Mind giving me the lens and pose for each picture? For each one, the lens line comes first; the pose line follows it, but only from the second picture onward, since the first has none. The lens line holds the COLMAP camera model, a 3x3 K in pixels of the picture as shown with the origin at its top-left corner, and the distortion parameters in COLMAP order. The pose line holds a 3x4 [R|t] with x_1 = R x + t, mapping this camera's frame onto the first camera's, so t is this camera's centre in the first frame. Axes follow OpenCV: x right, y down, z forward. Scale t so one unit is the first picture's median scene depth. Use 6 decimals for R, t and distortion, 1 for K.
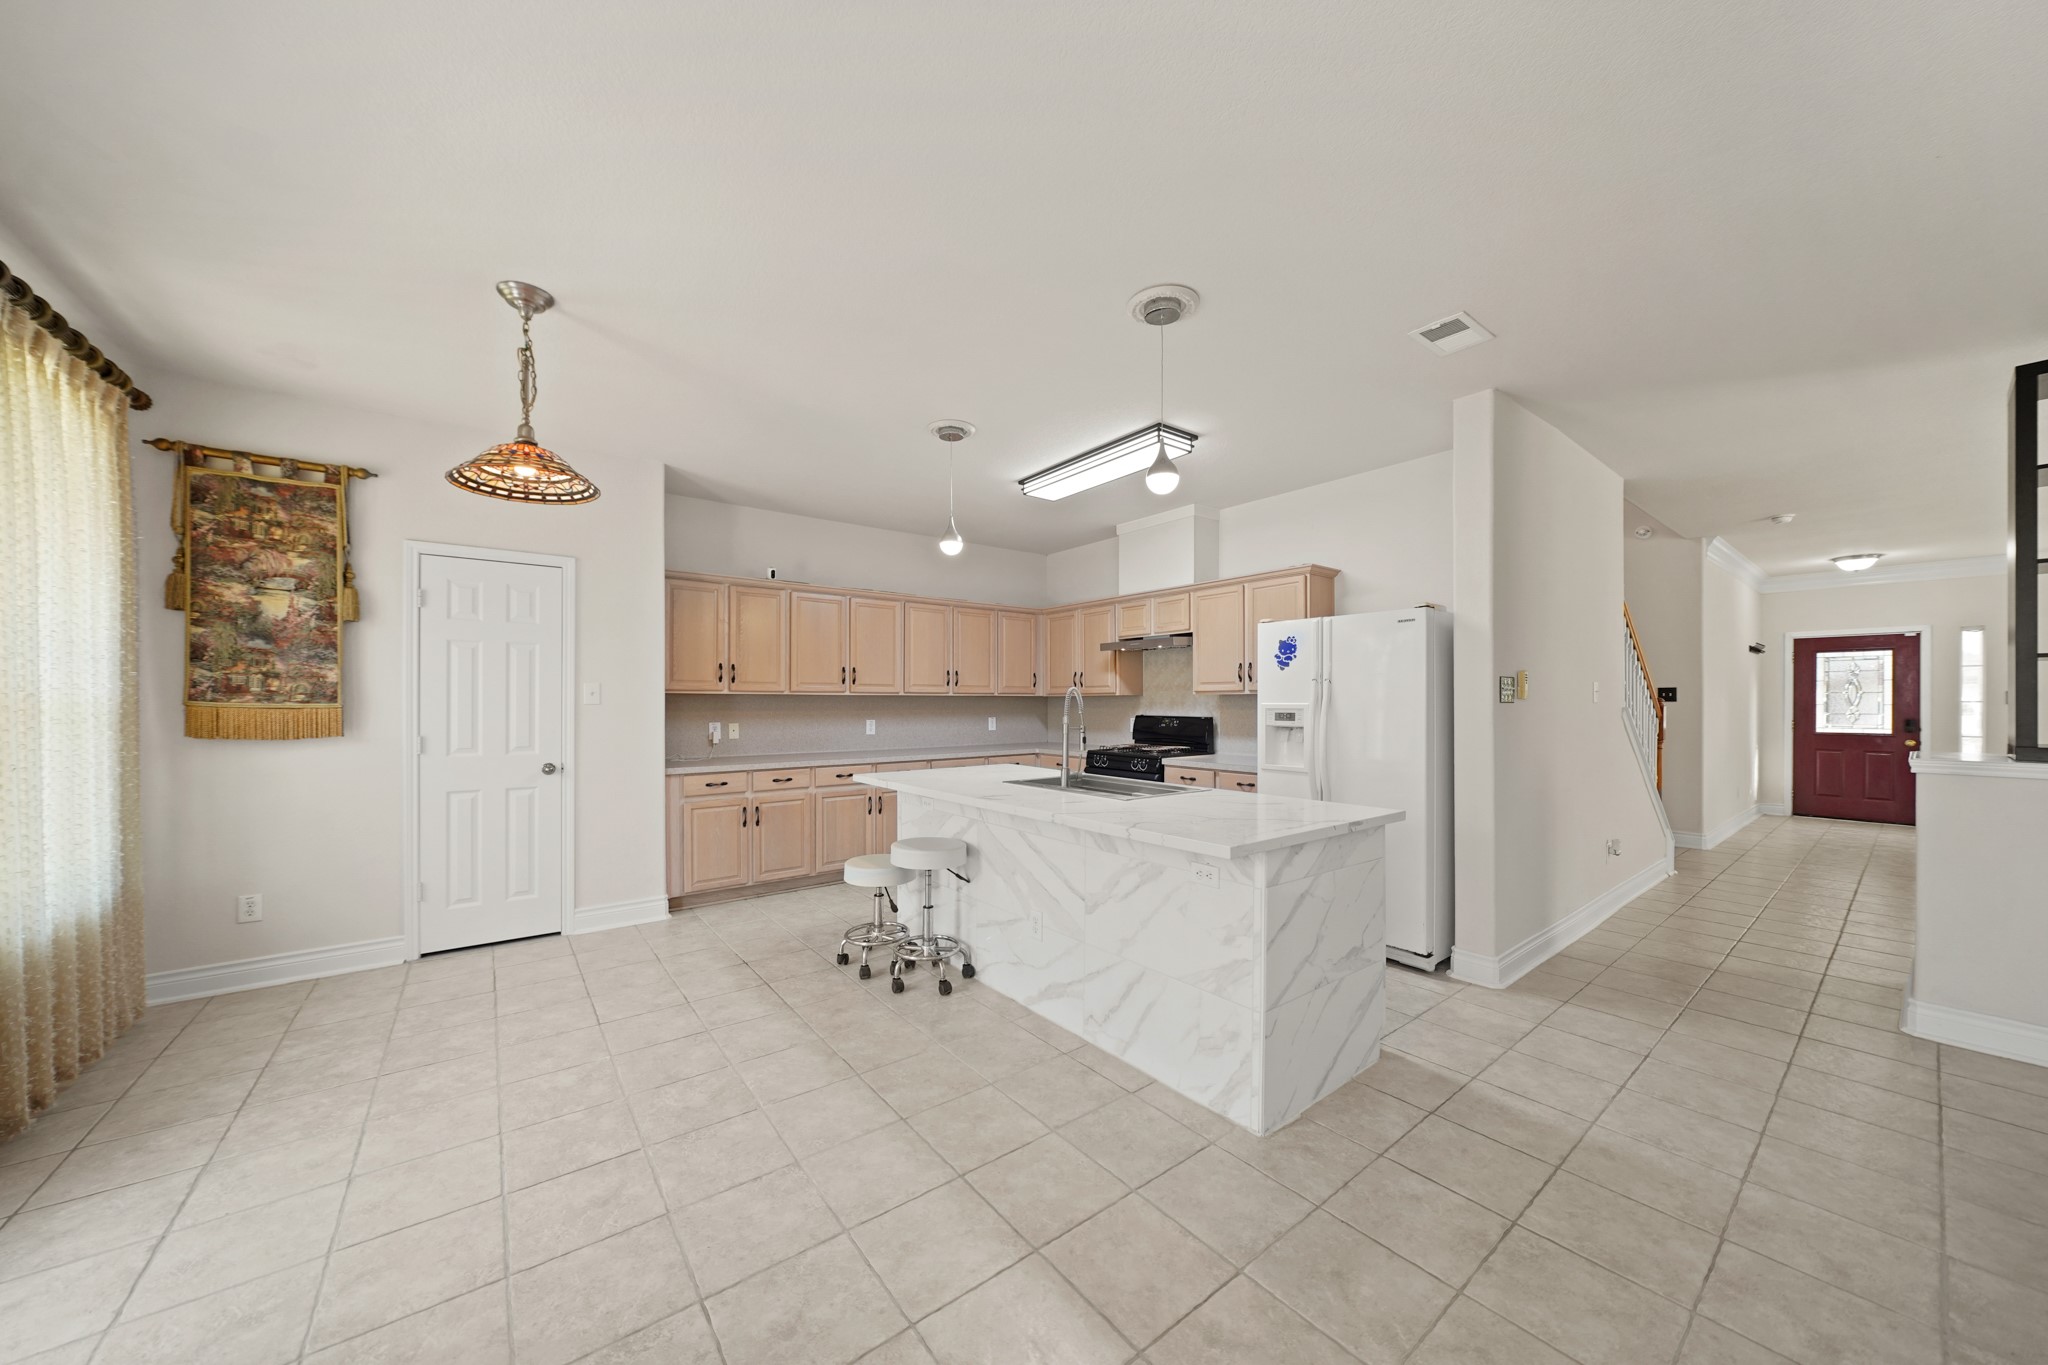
lens RADIAL K [[701.2, 0, 1026.2], [0, 701.2, 702.5], [0, 0, 1]] dist [-0.011532, 0.000104]
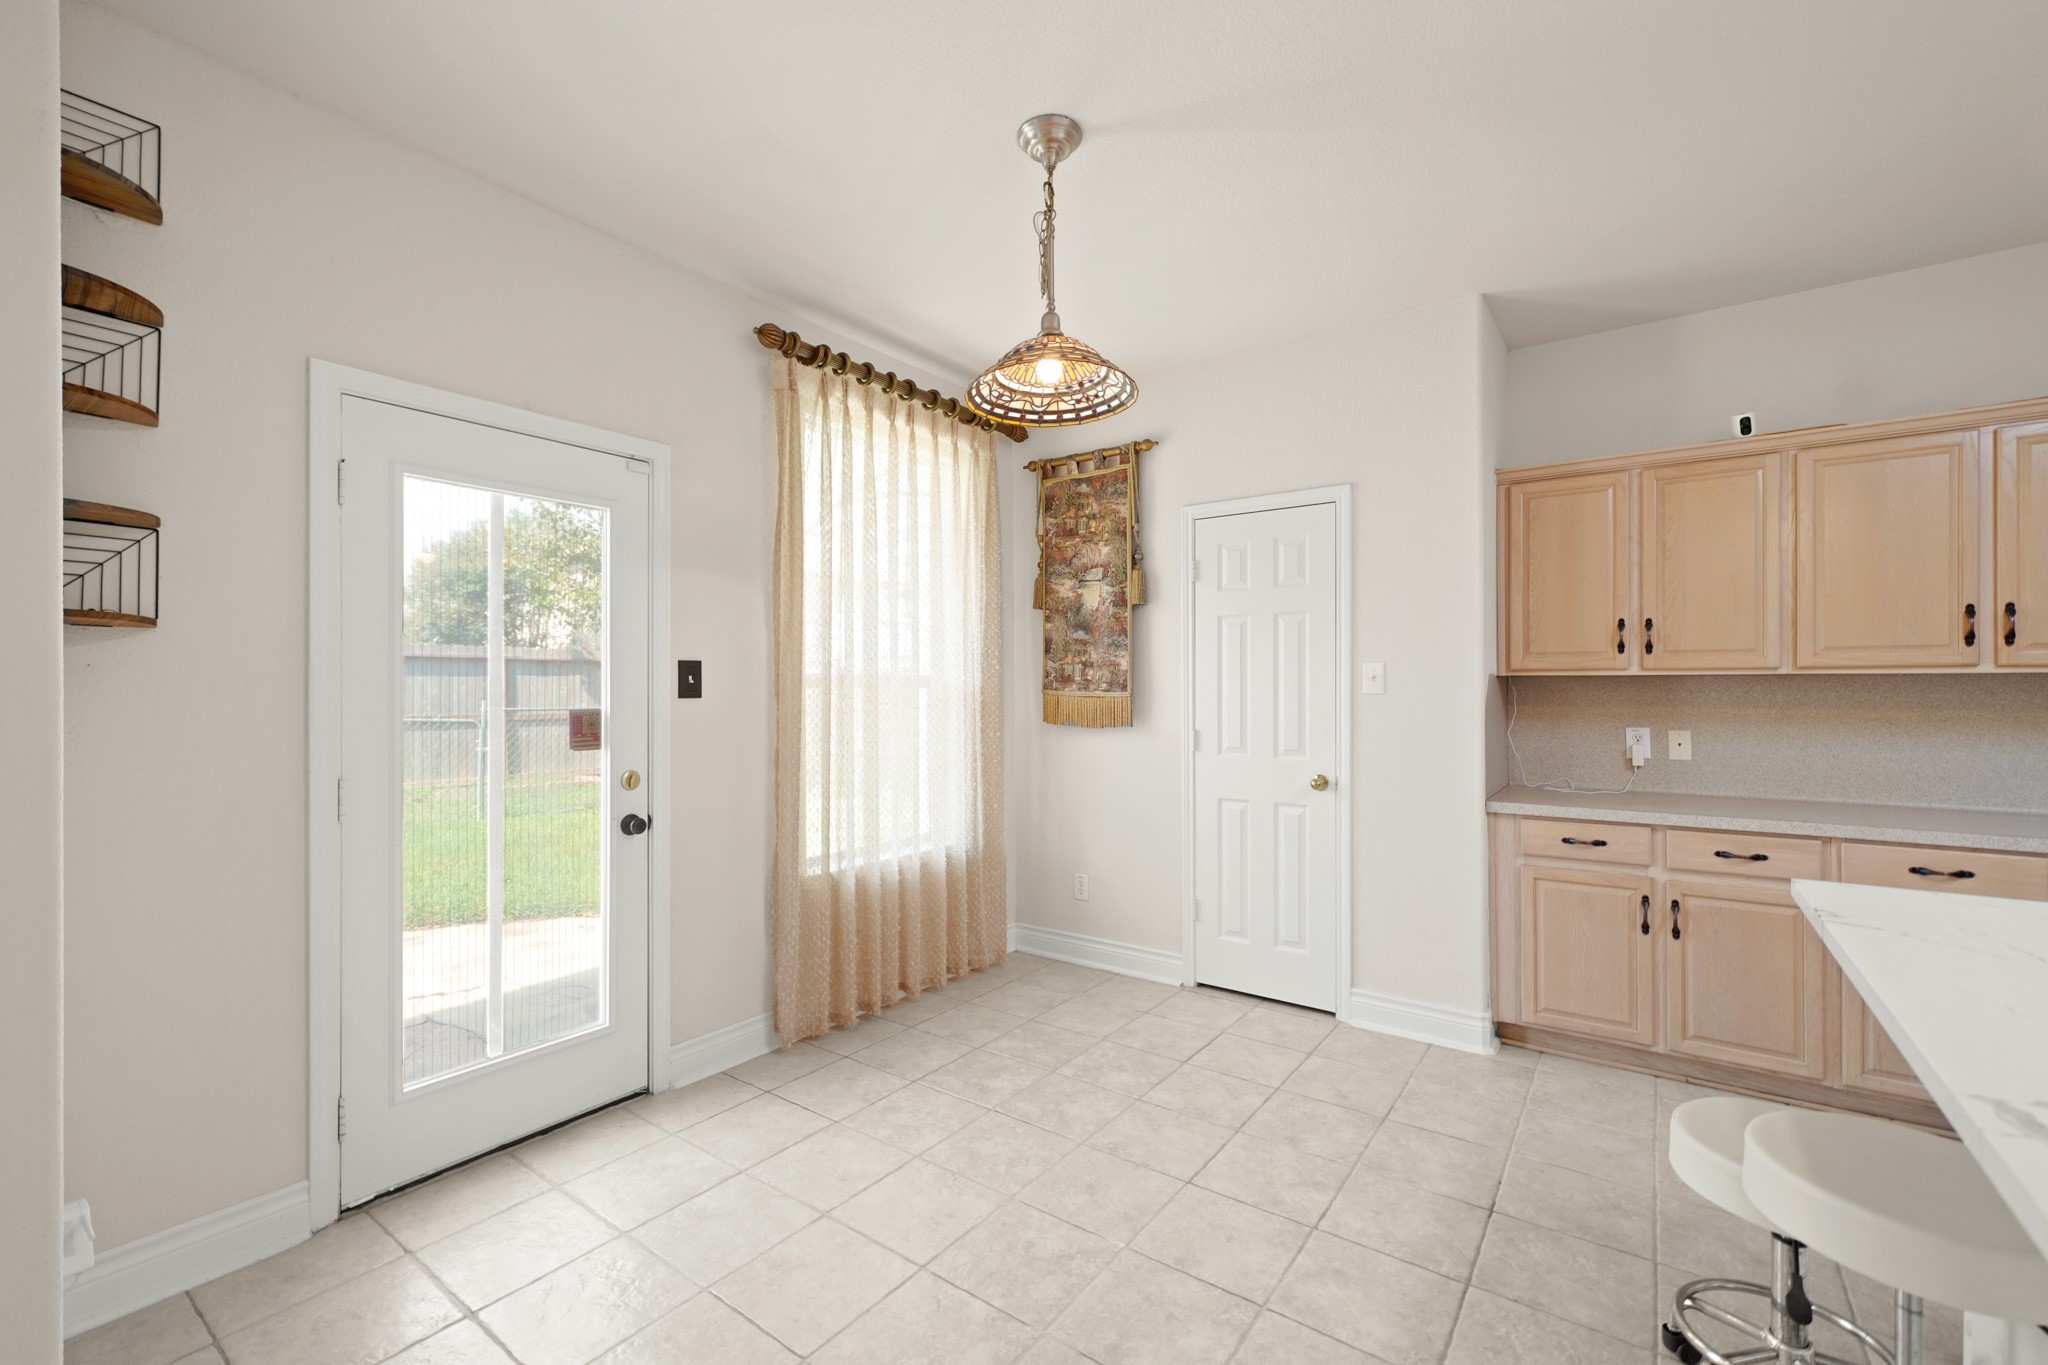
lens RADIAL K [[850.2, 0, 1090.4], [0, 850.2, 690.0], [0, 0, 1]] dist [0.000168, 0.000426]
pose [[0.277141, -0.000735, -0.960829, 0.105805], [-0.000106, 1.000000, -0.000796, -0.000543], [0.960829, 0.000323, 0.277141, 0.555424]]
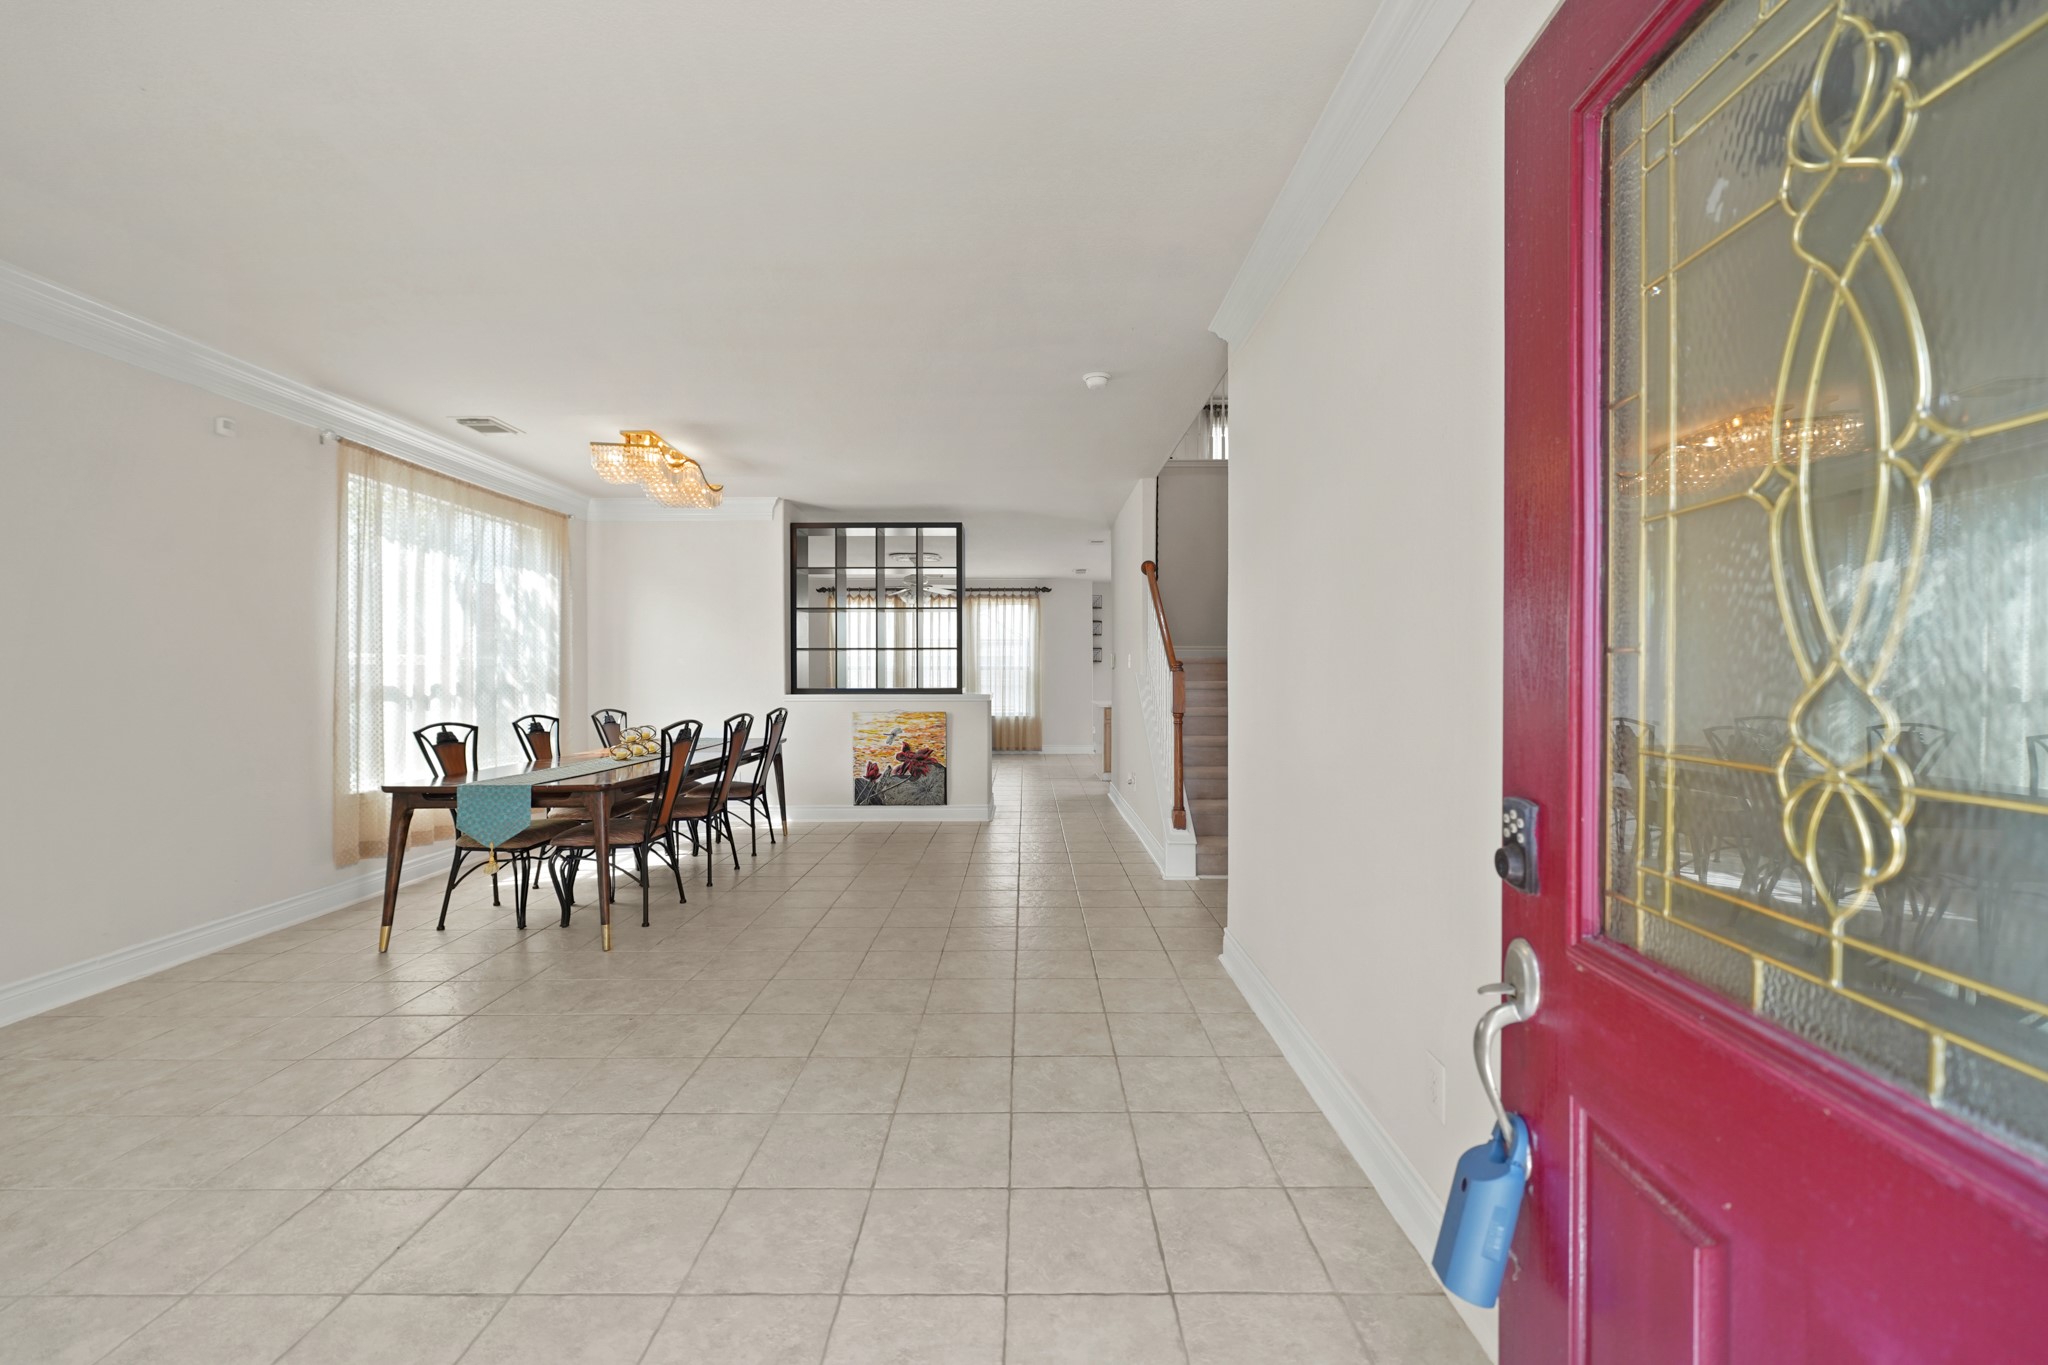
lens RADIAL K [[850.2, 0, 1022.9], [0, 850.2, 673.4], [0, 0, 1]] dist [0.000168, 0.000426]
pose [[-0.614767, 0.003251, -0.788702, 2.611911], [0.003221, 0.999994, 0.001611, 0.006494], [0.788702, -0.001550, -0.614774, 2.175970]]
